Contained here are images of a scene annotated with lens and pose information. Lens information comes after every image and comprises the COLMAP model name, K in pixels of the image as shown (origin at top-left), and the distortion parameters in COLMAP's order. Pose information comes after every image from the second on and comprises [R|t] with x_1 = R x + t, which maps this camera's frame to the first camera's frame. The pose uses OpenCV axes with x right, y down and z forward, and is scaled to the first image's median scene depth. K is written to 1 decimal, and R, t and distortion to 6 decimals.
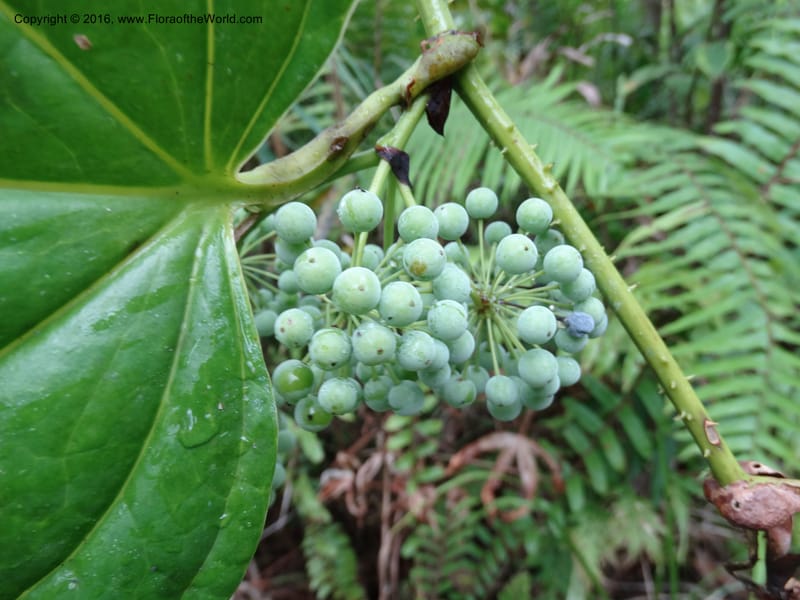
lens RADIAL K [[551.6, 0, 400.0], [0, 551.6, 300.0], [0, 0, 1]] dist [-0.032277, 0.001558]
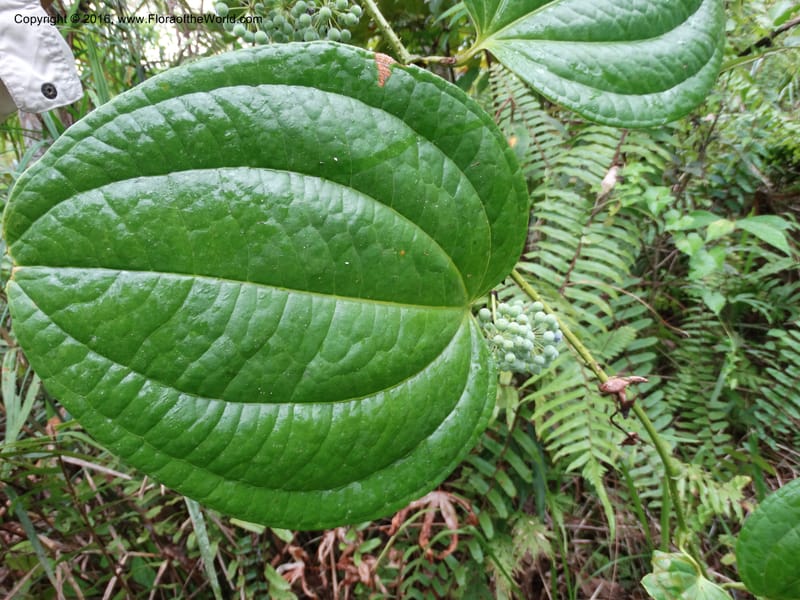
lens RADIAL K [[551.6, 0, 400.0], [0, 551.6, 300.0], [0, 0, 1]] dist [-0.032277, 0.001558]
pose [[0.942178, -0.095408, 0.321244, -1.336966], [0.164650, 0.966724, -0.195791, 0.274865], [-0.291874, 0.237363, 0.926536, -1.587933]]
